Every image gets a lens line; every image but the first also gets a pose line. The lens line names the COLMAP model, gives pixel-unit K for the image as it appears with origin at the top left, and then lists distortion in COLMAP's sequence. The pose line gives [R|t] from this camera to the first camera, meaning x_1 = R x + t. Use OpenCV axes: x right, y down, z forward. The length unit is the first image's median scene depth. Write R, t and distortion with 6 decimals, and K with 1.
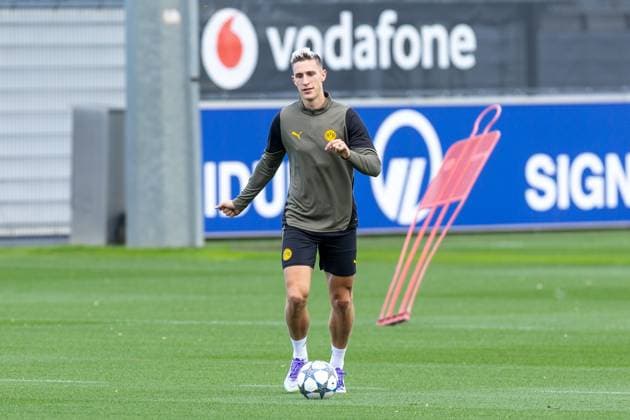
lens RADIAL K [[4163.9, 0, 315.0], [0, 4163.9, 210.0], [0, 0, 1]] dist [-0.340014, 14.527983]
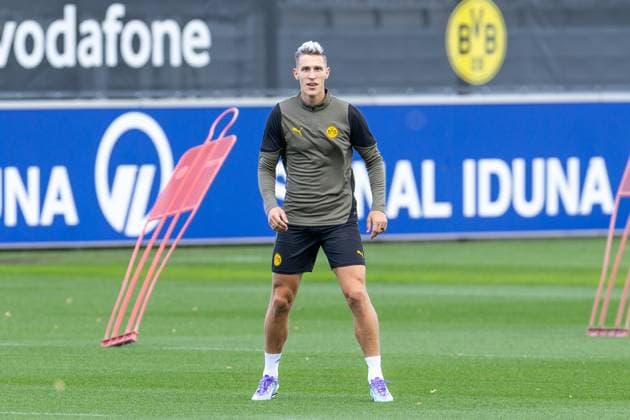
lens RADIAL K [[3426.4, 0, 315.0], [0, 3426.4, 210.0], [0, 0, 1]] dist [-0.192479, -0.975156]
pose [[0.997172, 0.005481, 0.074957, 0.005090], [-0.005064, 0.999971, -0.005761, 0.001750], [-0.074987, 0.005366, 0.997170, 0.243689]]
